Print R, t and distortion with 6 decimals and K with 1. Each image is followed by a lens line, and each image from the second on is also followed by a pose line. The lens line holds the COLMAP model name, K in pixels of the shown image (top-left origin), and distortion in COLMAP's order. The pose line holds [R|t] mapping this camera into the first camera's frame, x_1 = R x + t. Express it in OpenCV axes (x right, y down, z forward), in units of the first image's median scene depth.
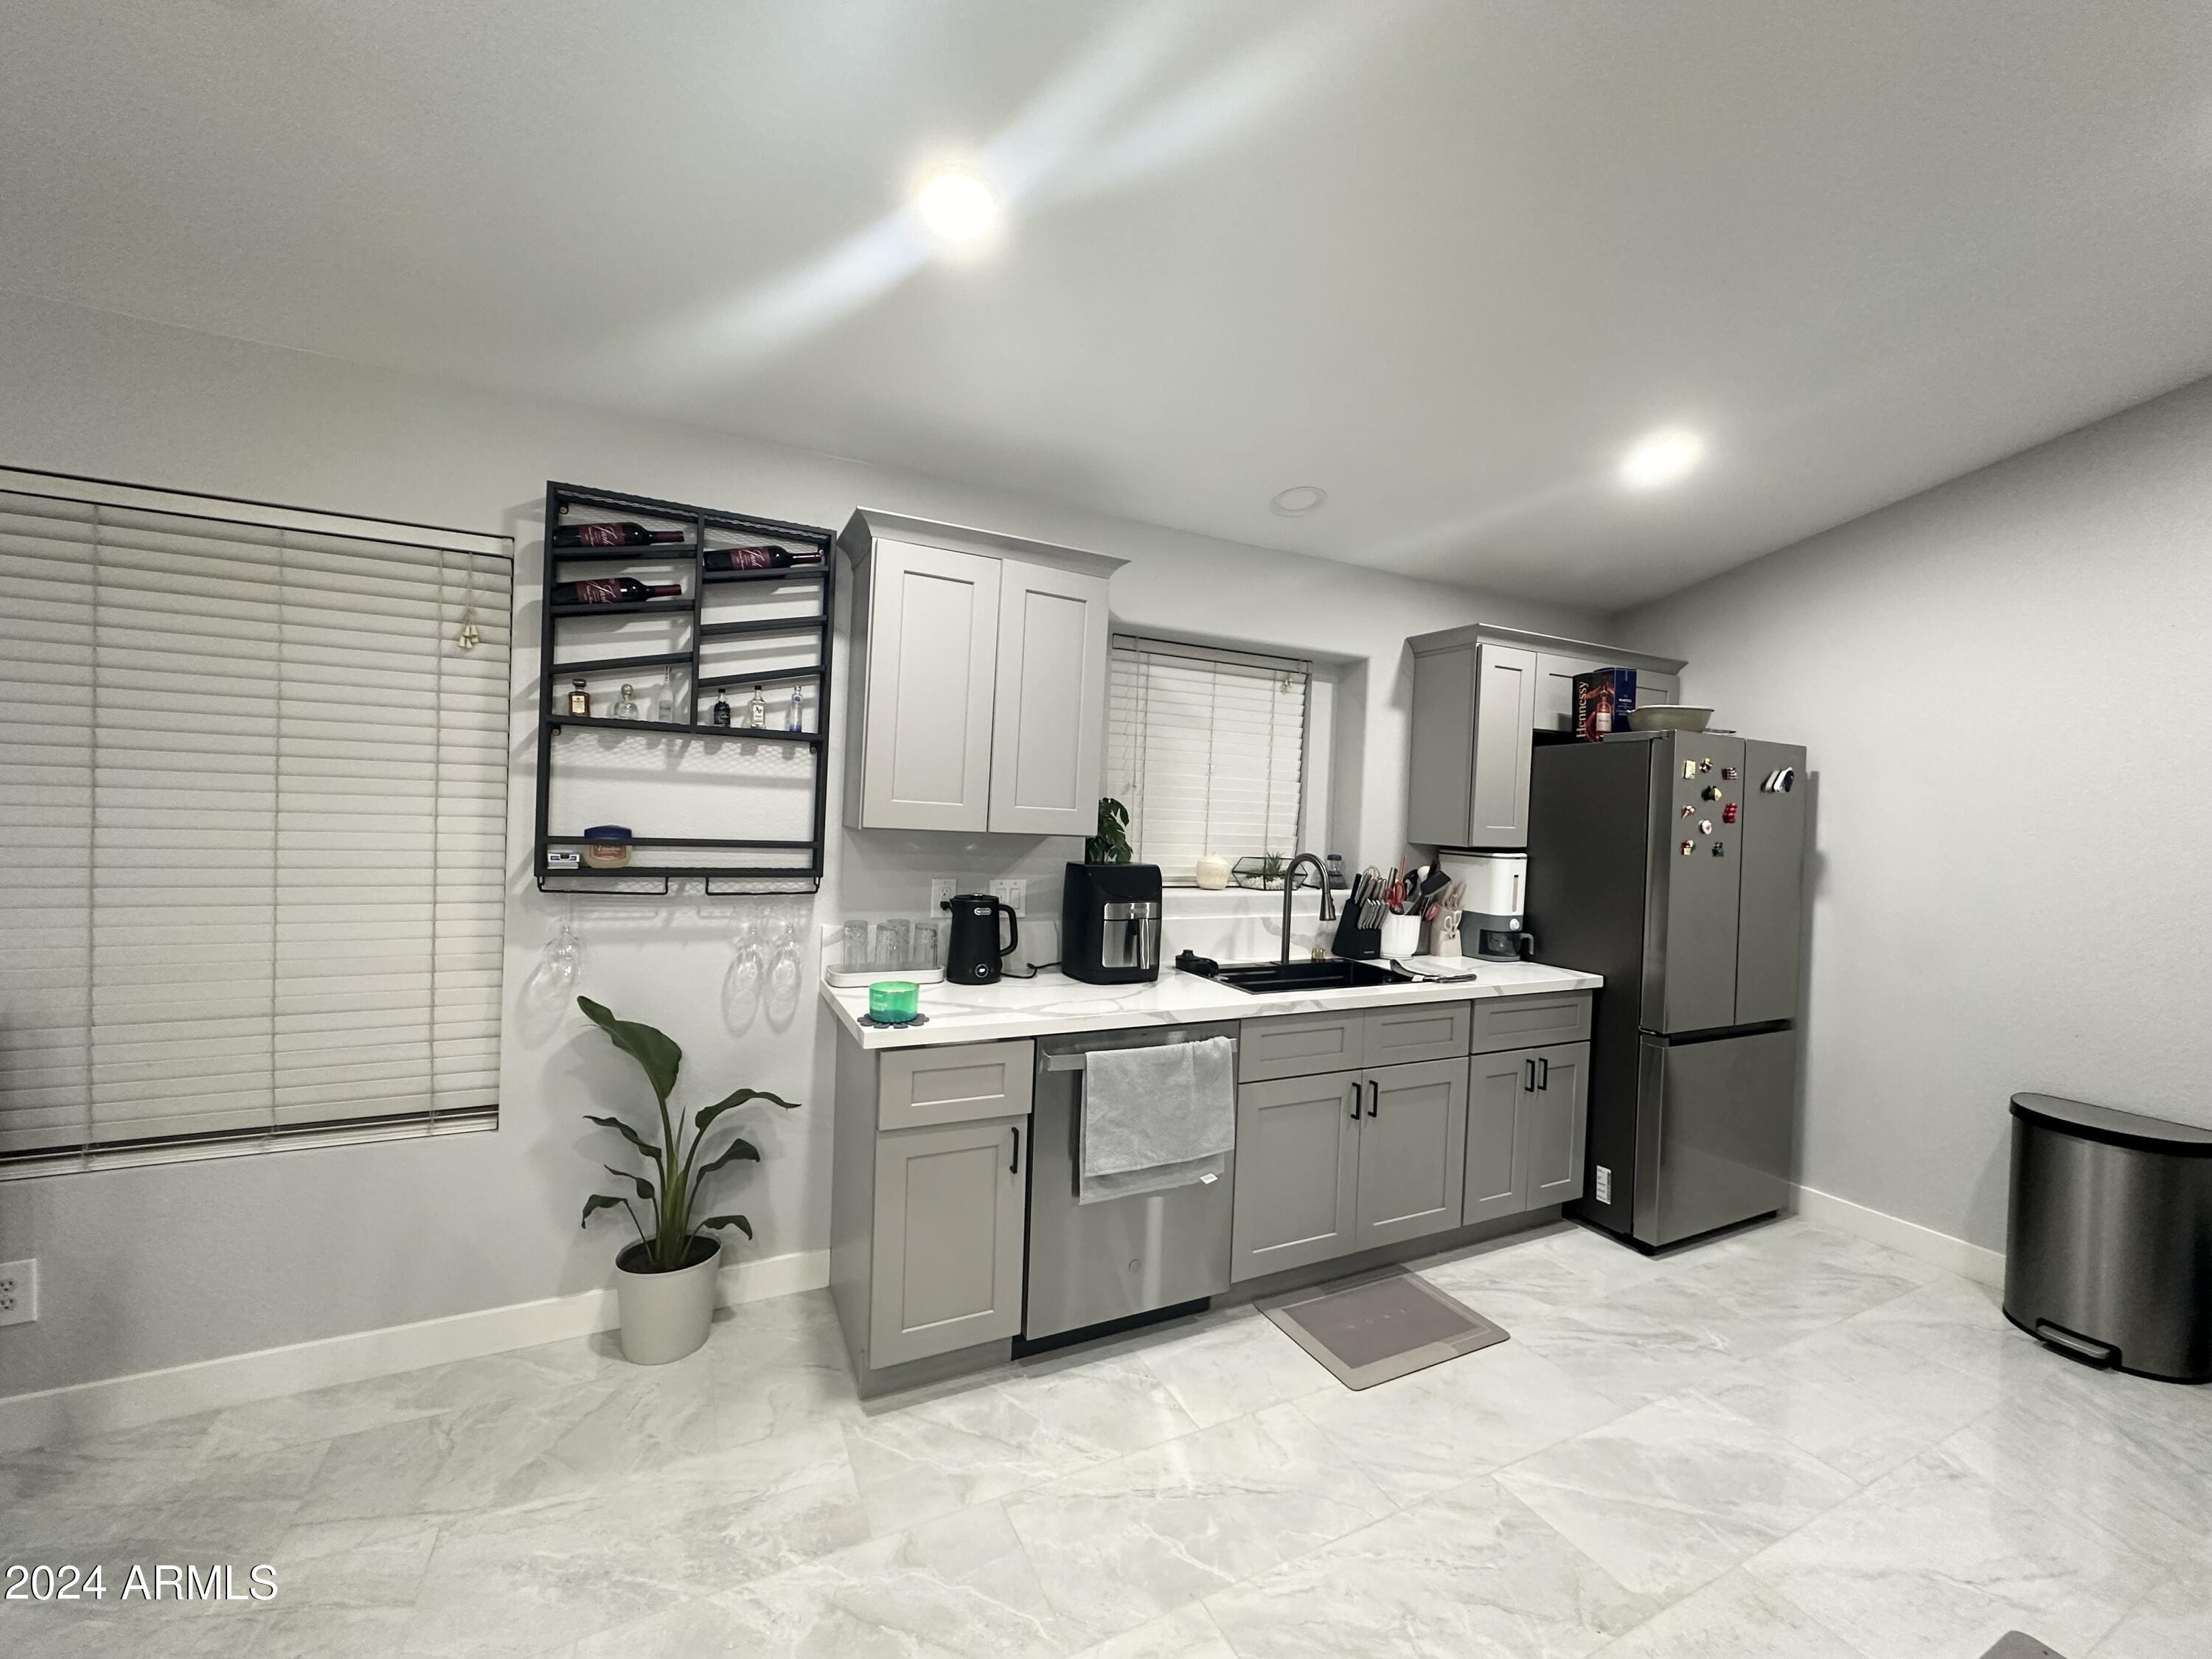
lens RADIAL K [[875.4, 0, 1109.4], [0, 875.4, 824.4], [0, 0, 1]] dist [-0.002258, 0.000036]
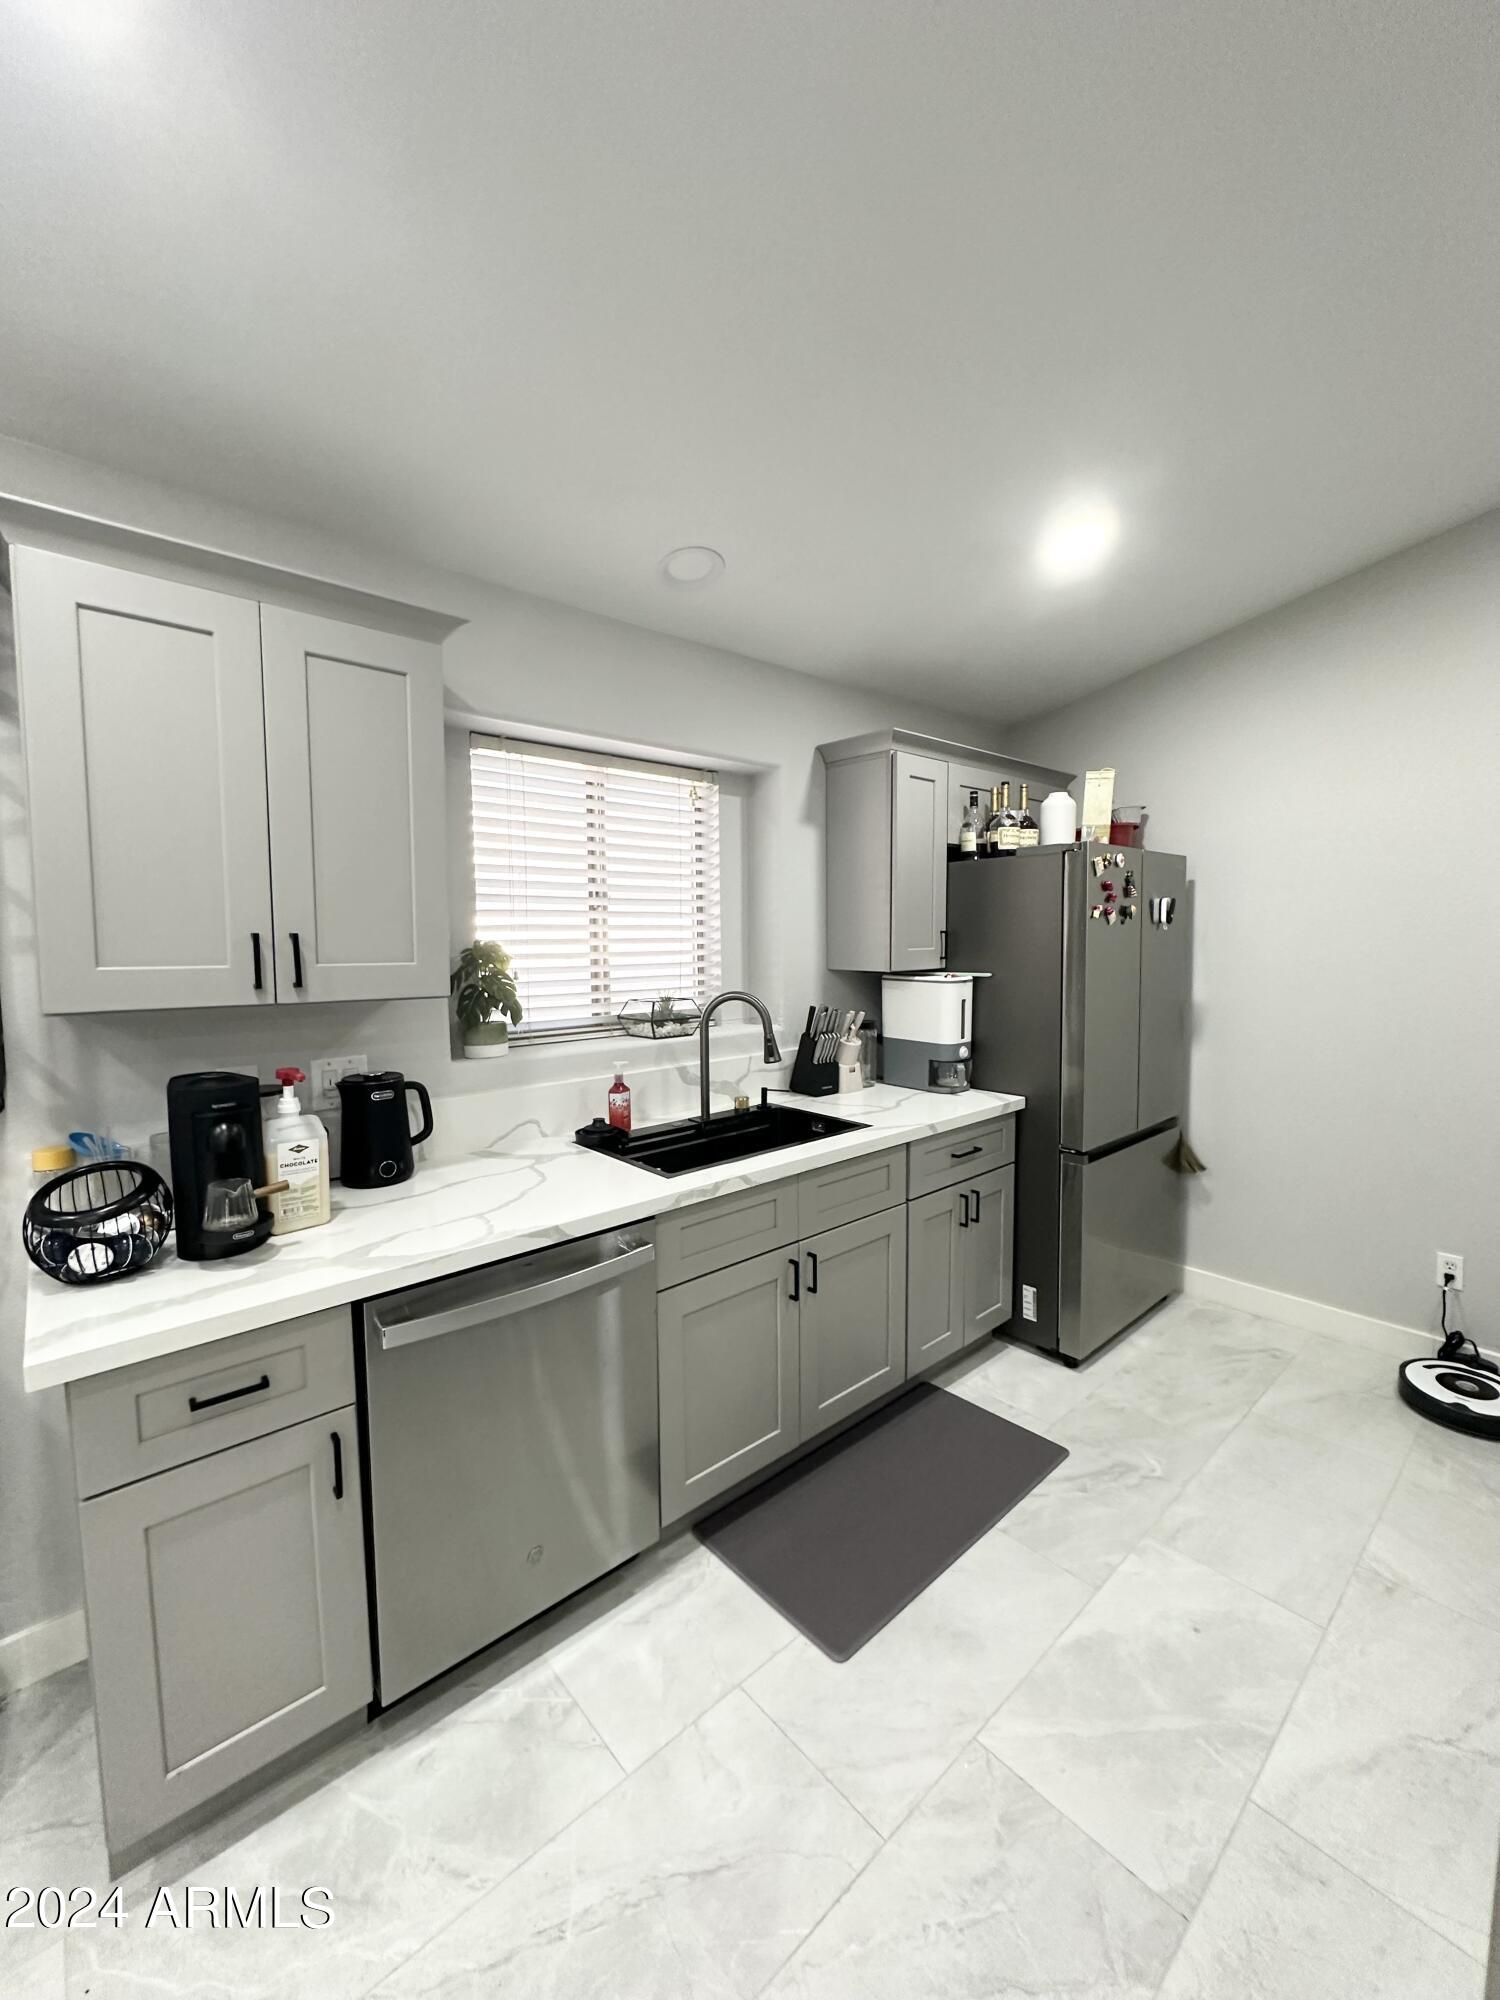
lens RADIAL K [[791.5, 0, 752.8], [0, 791.5, 1002.9], [0, 0, 1]] dist [-0.002258, 0.000036]
pose [[0.964682, -0.069245, 0.254154, 0.062166], [0.049988, 0.995422, 0.081467, -0.022514], [-0.258632, -0.065885, 0.963726, 0.272463]]
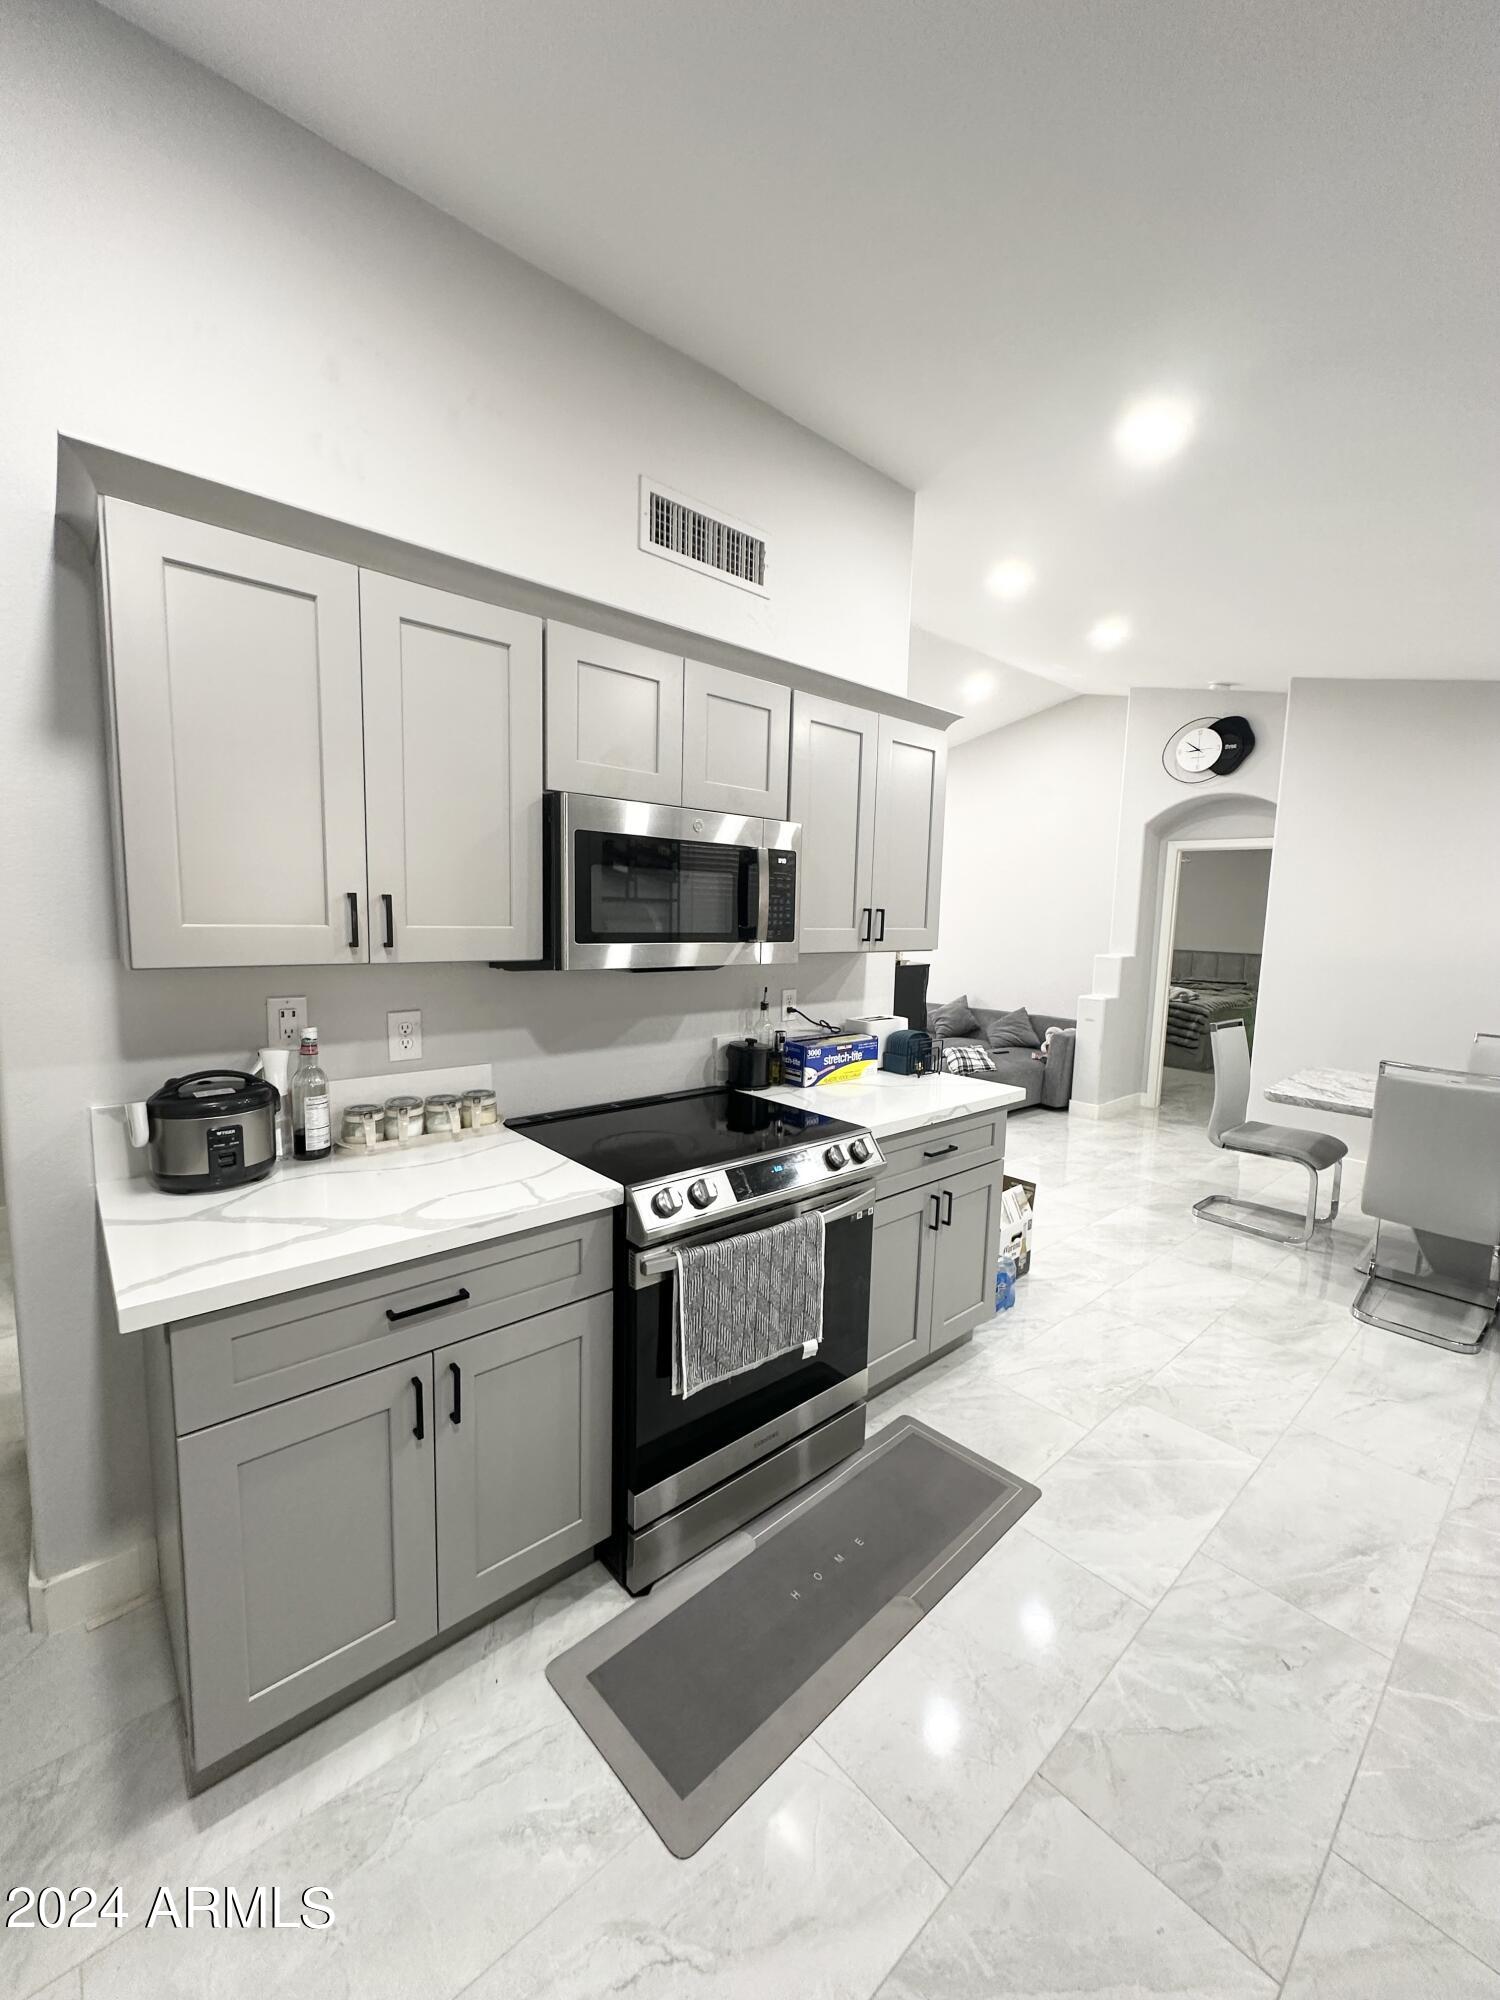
lens RADIAL K [[791.5, 0, 752.8], [0, 791.5, 1002.9], [0, 0, 1]] dist [-0.002258, 0.000036]
pose [[-0.963757, -0.028804, -0.265223, 0.718817], [-0.061914, 0.991160, 0.117337, -0.010595], [0.259499, 0.129506, -0.957021, 0.996586]]
